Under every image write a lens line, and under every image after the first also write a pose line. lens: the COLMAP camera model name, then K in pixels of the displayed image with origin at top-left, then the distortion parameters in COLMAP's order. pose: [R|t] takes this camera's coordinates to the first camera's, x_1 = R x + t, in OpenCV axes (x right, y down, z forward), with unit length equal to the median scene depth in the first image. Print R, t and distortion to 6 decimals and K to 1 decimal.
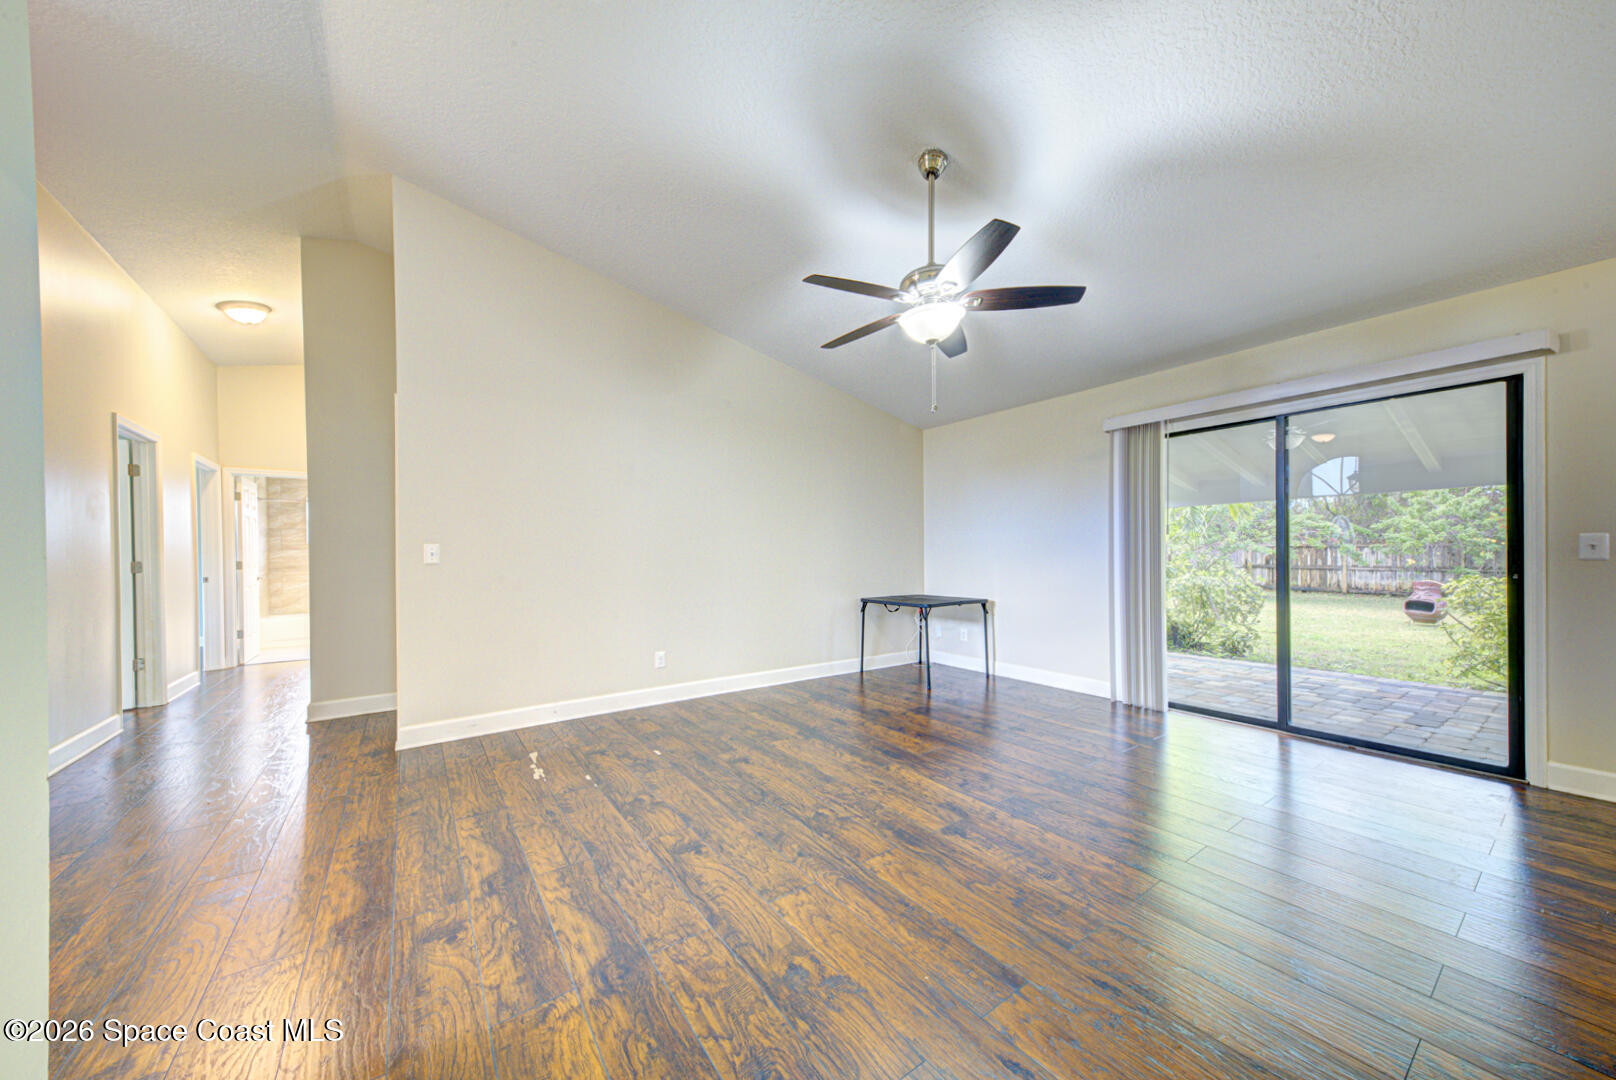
lens RADIAL K [[557.7, 0, 800.4], [0, 557.7, 554.6], [0, 0, 1]] dist [0.018695, -0.002415]
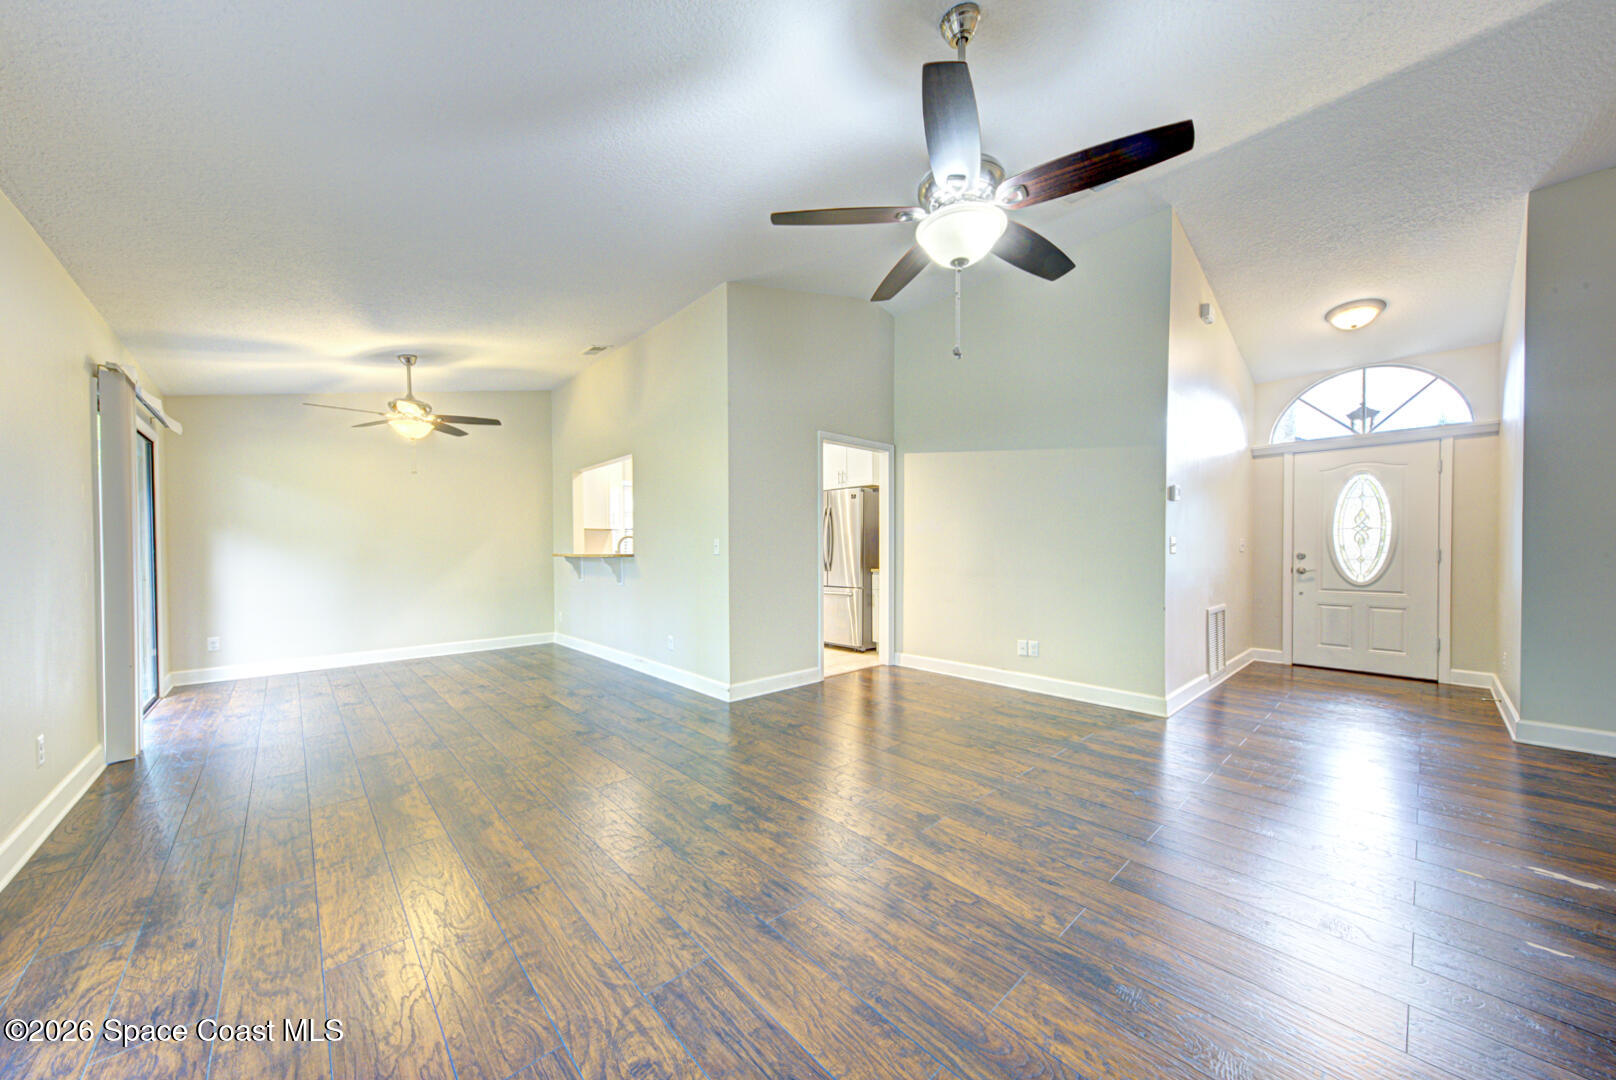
lens RADIAL K [[557.7, 0, 806.7], [0, 557.7, 555.1], [0, 0, 1]] dist [0.018695, -0.002415]
pose [[-0.990916, 0.012369, -0.133909, 0.503256], [0.010482, 0.999836, 0.014784, -0.001519], [0.134070, 0.013246, -0.990883, 1.592999]]
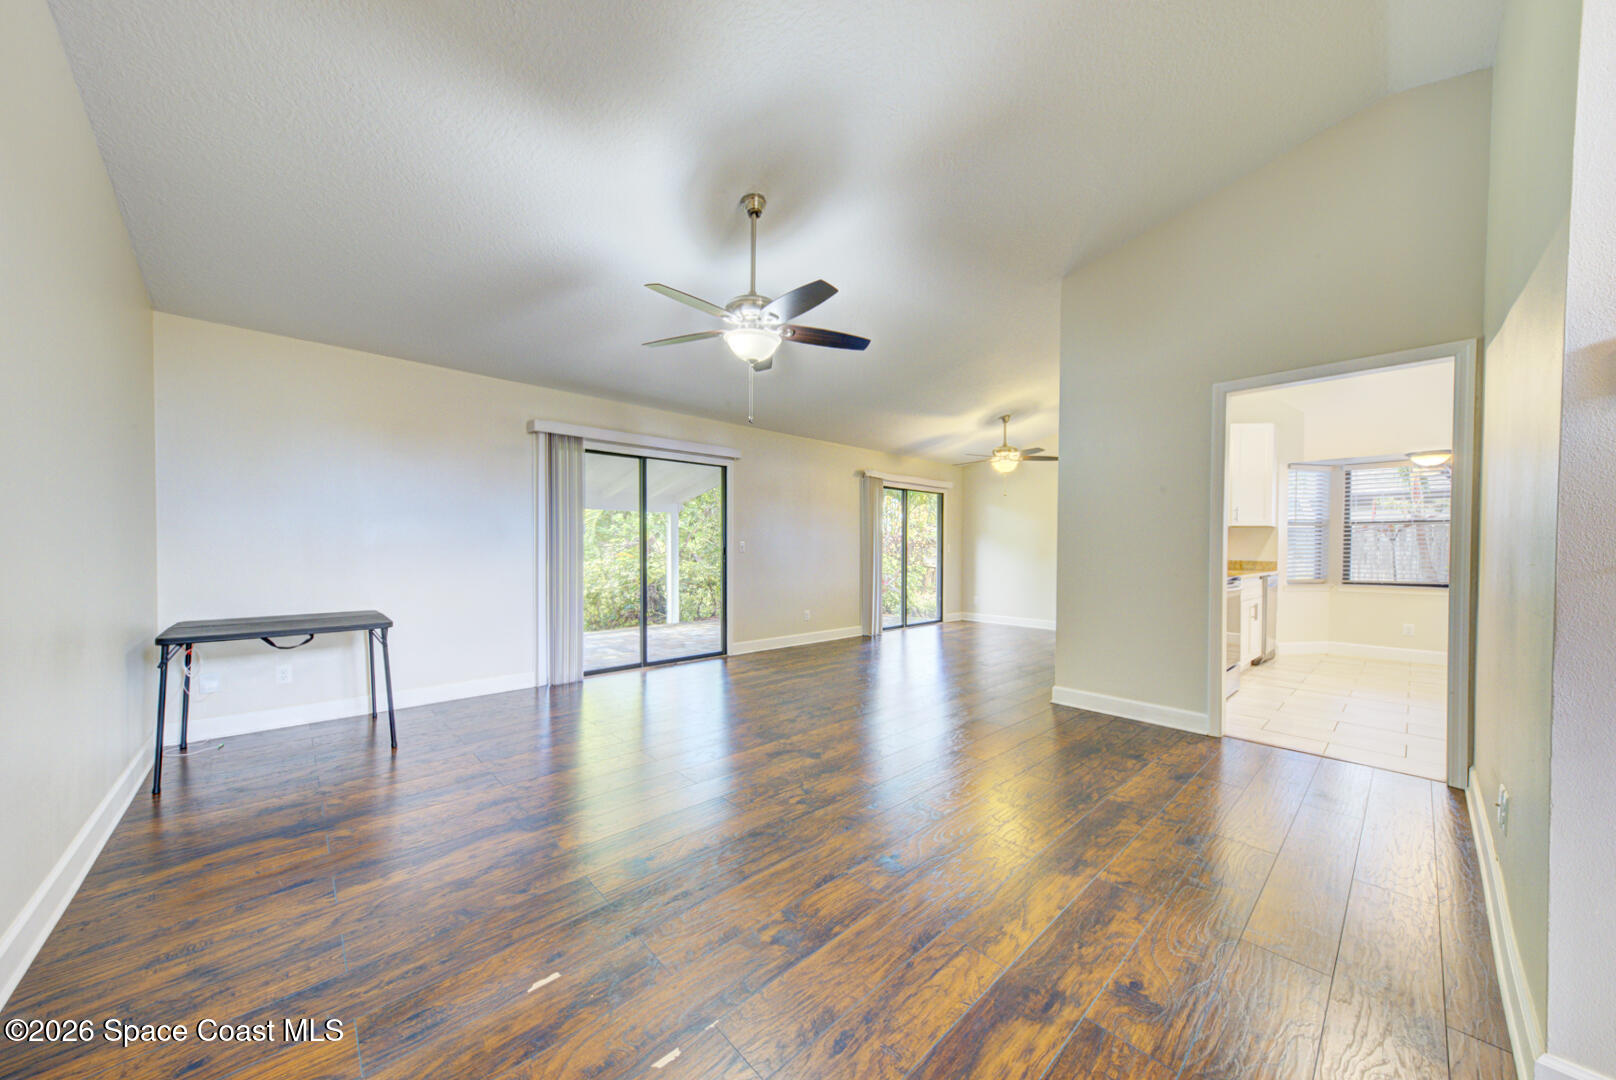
lens RADIAL K [[557.7, 0, 807.3], [0, 557.7, 562.6], [0, 0, 1]] dist [0.018695, -0.002415]
pose [[-0.136336, -0.021454, 0.990430, -0.837887], [0.000710, 0.999763, 0.021753, 0.002562], [-0.990662, 0.003669, -0.136289, 0.969412]]
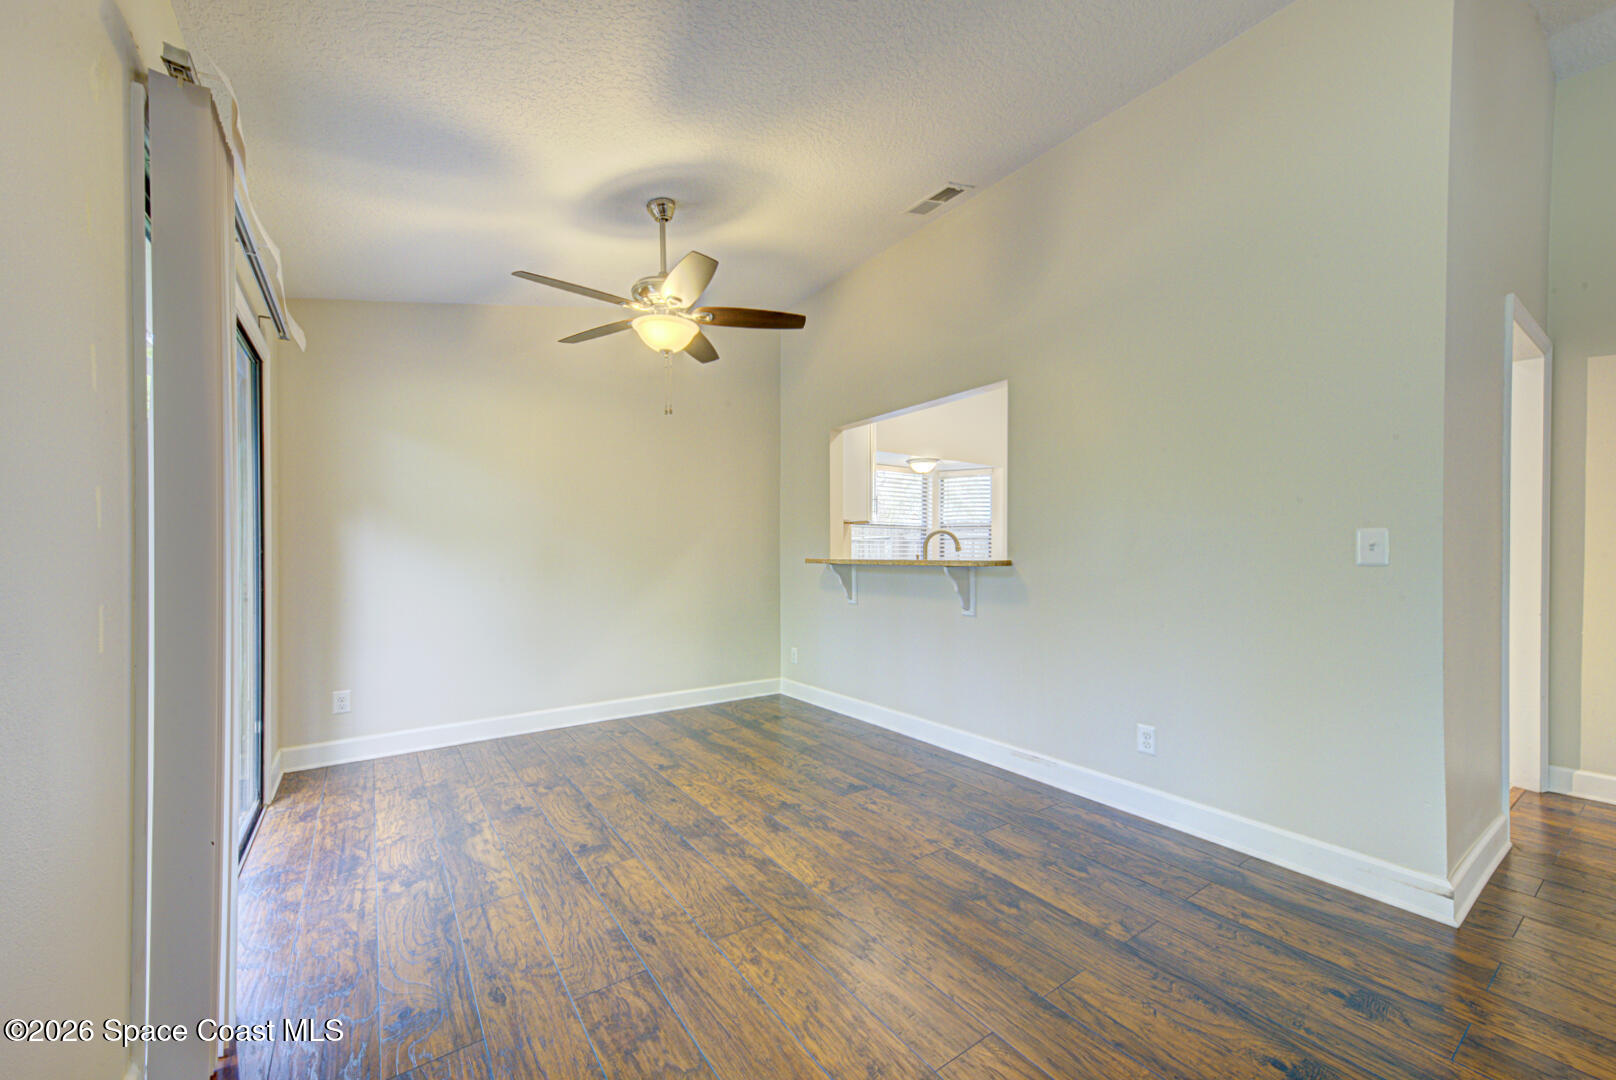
lens RADIAL K [[611.8, 0, 803.5], [0, 611.8, 555.7], [0, 0, 1]] dist [0.026712, -0.000691]
pose [[-0.999985, 0.003623, -0.004160, 1.201741], [0.003600, 0.999978, 0.005617, -0.001084], [0.004180, 0.005602, -0.999976, 0.810546]]
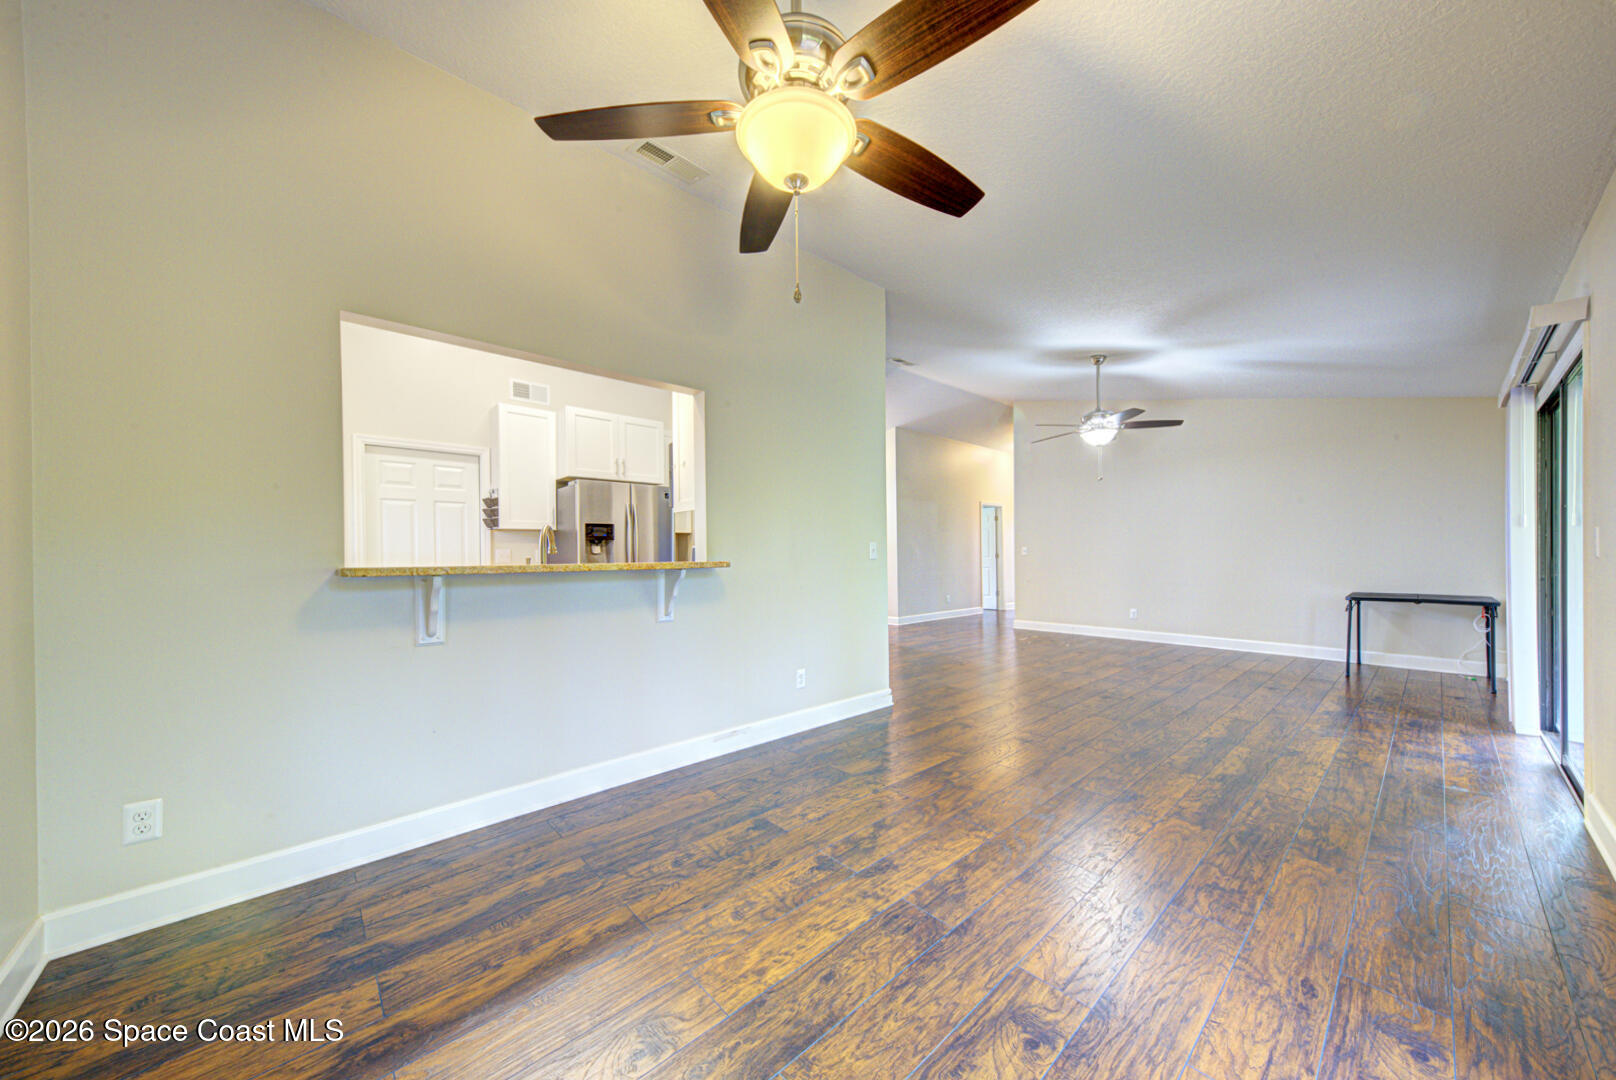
lens RADIAL K [[557.7, 0, 808.2], [0, 557.7, 552.7], [0, 0, 1]] dist [0.018695, -0.002415]
pose [[0.125503, 0.003829, -0.992086, 1.920724], [0.004232, 0.999981, 0.004394, -0.004036], [0.992084, -0.004750, 0.125485, -0.248113]]
